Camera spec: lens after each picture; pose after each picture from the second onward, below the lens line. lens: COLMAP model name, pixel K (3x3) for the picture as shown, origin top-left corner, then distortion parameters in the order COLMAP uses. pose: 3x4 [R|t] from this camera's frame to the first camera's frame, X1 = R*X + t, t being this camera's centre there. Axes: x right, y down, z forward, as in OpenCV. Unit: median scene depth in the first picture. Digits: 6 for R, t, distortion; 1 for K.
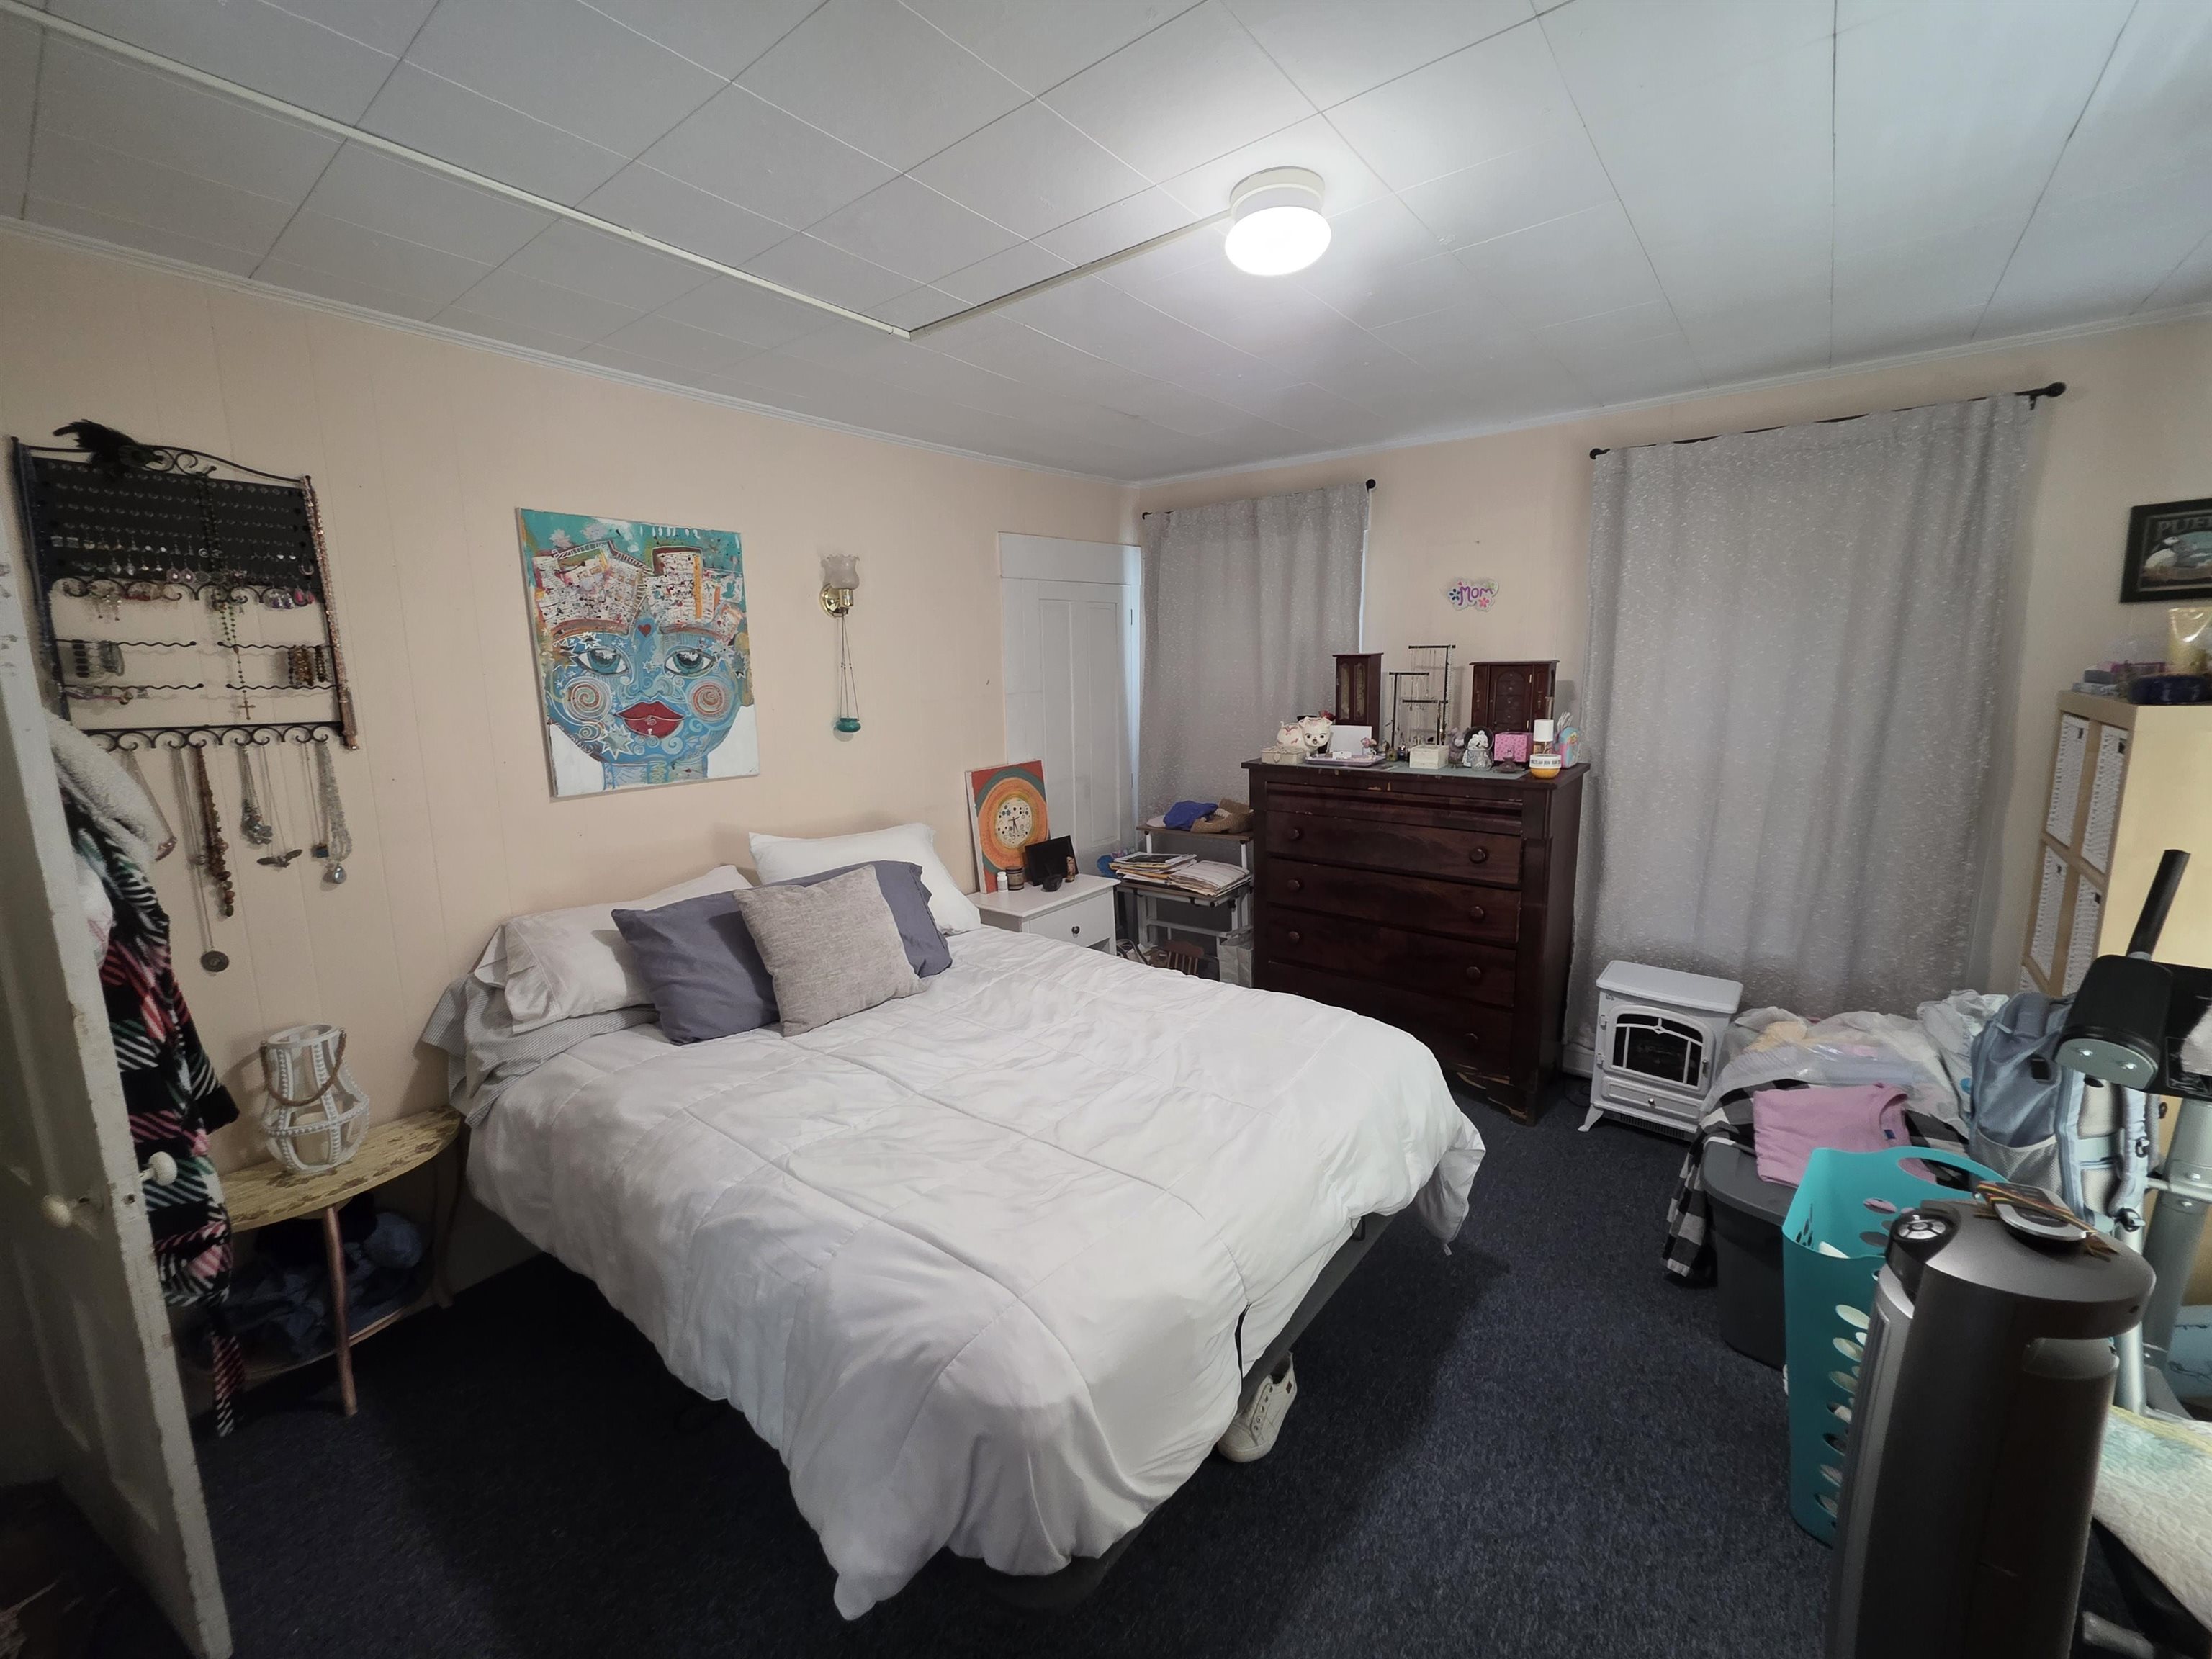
lens RADIAL K [[881.6, 0, 1108.0], [0, 881.6, 816.4], [0, 0, 1]] dist [0.000261, 0.000151]
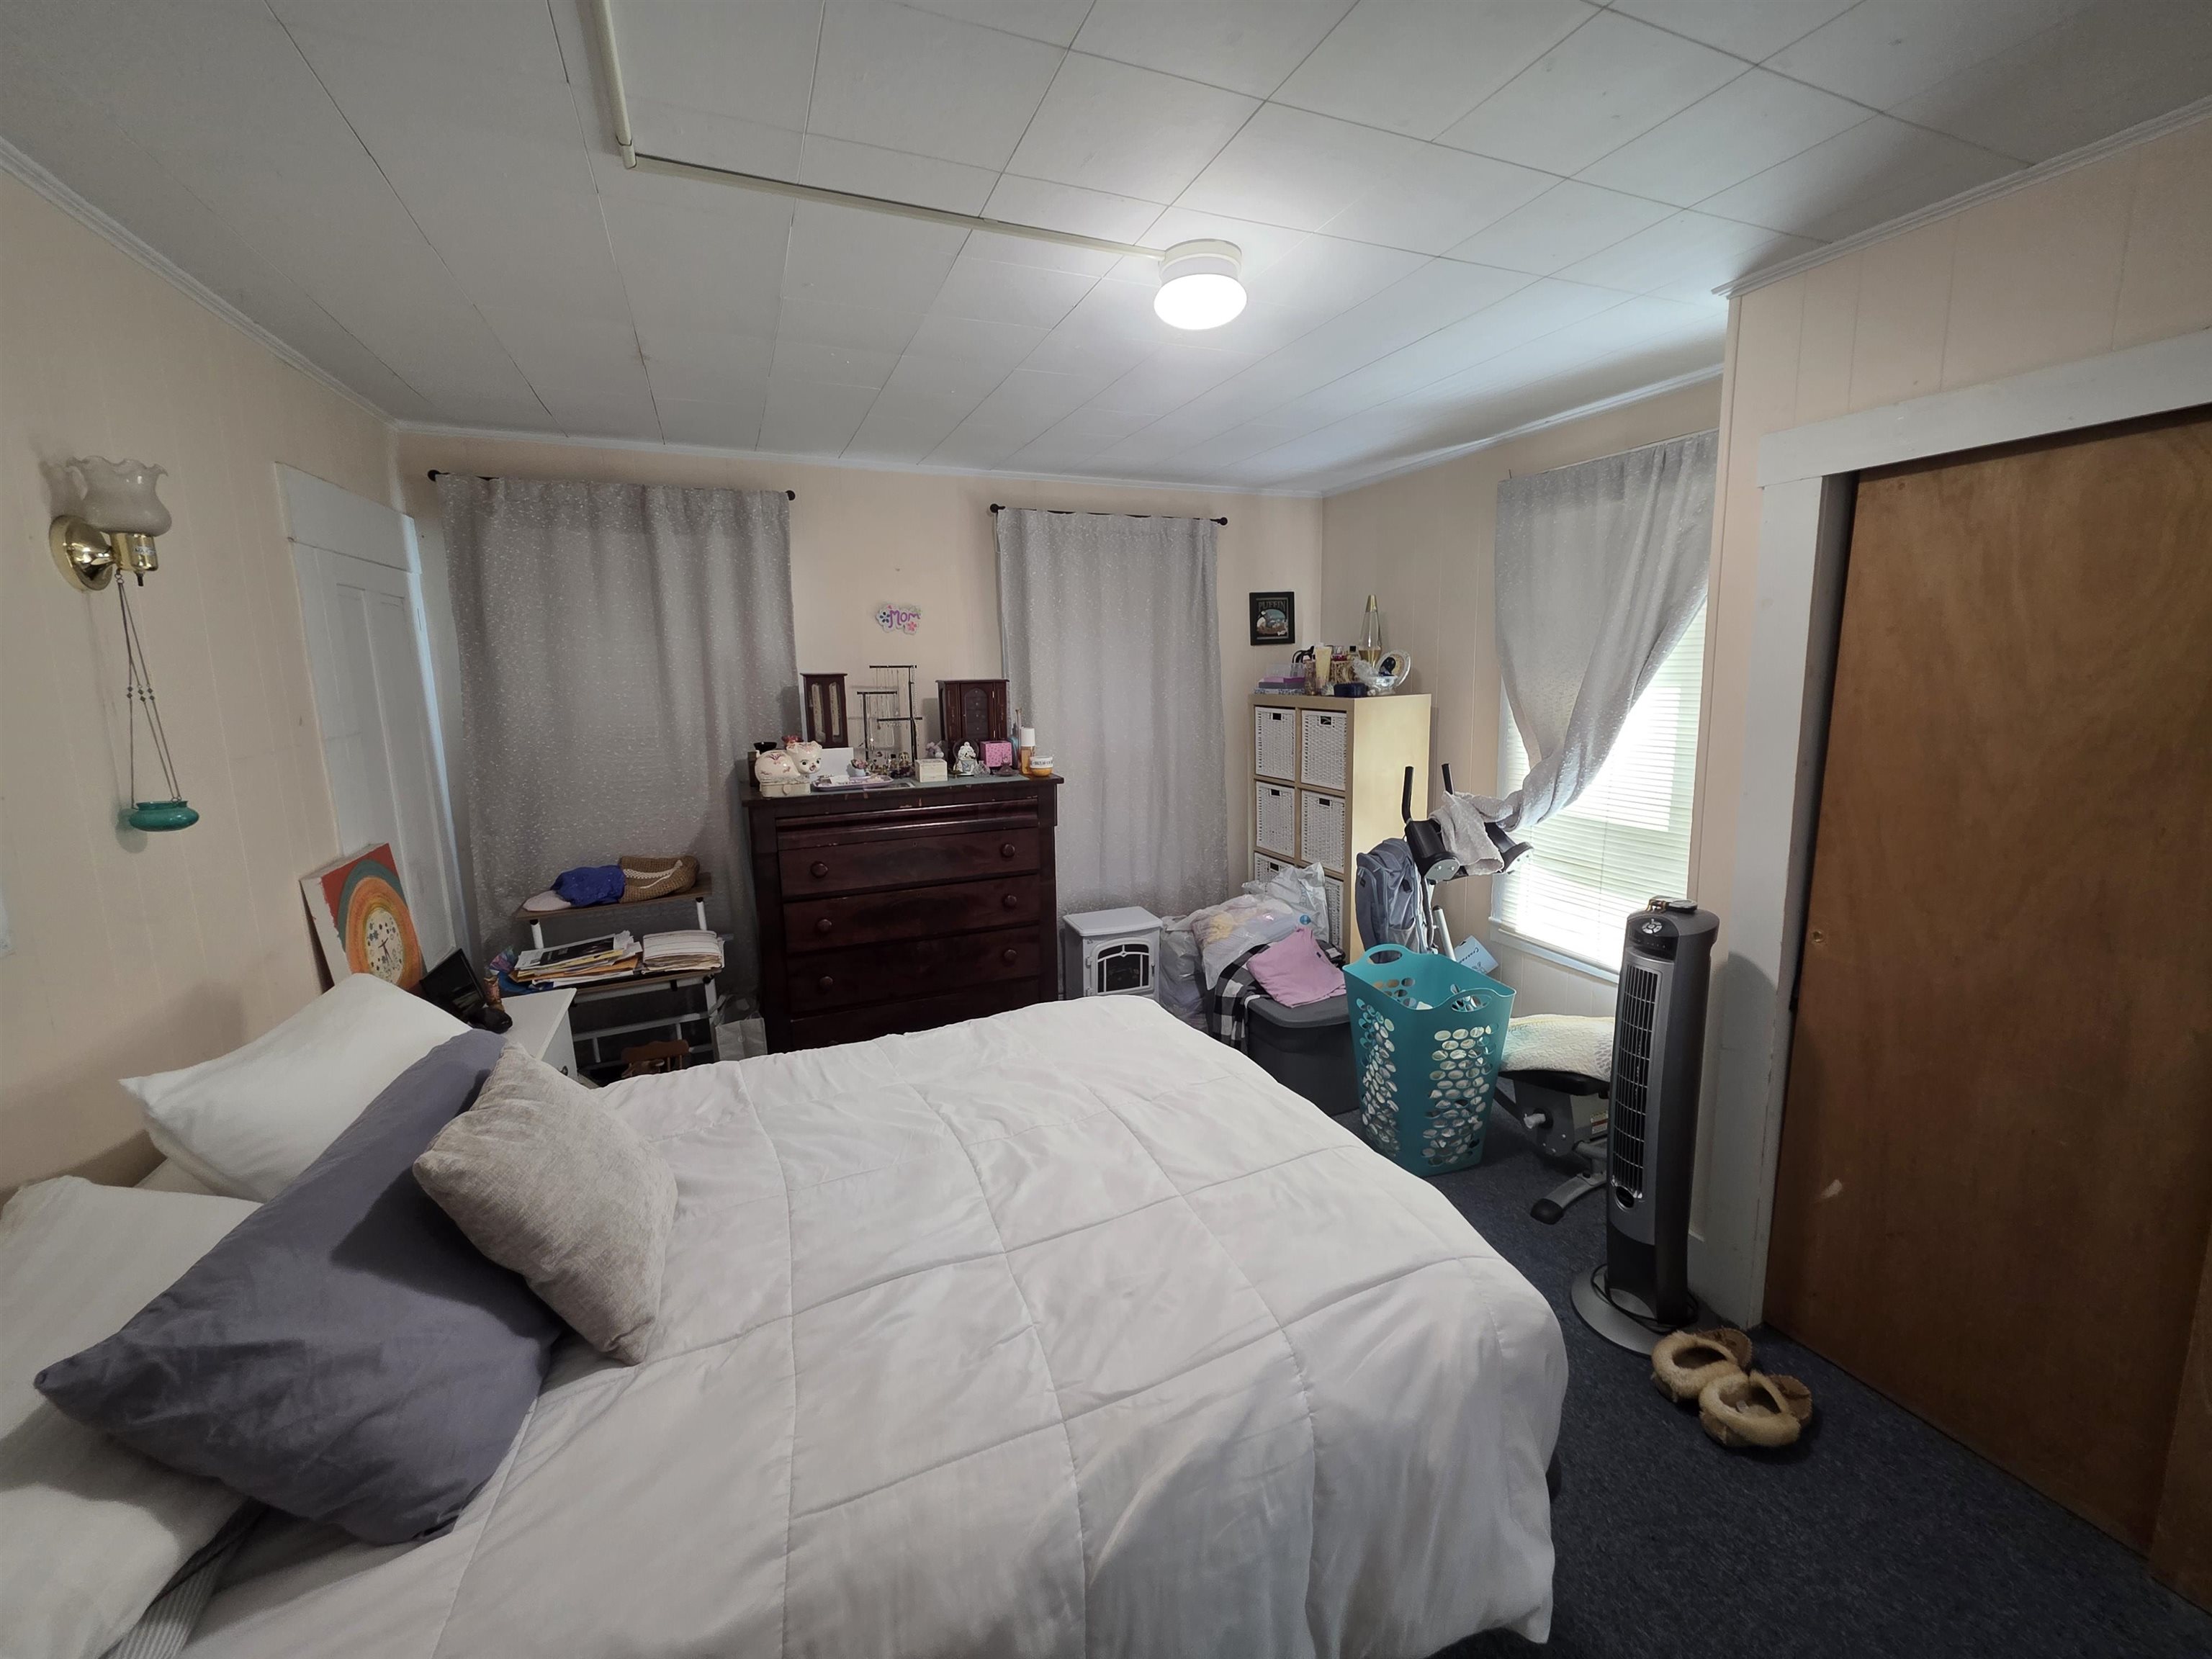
lens RADIAL K [[881.6, 0, 1108.0], [0, 881.6, 816.4], [0, 0, 1]] dist [0.000261, 0.000151]
pose [[0.472143, -0.138491, 0.870576, -0.501279], [0.163362, 0.984222, 0.067973, -0.055134], [-0.866253, 0.110126, 0.487317, 0.337323]]
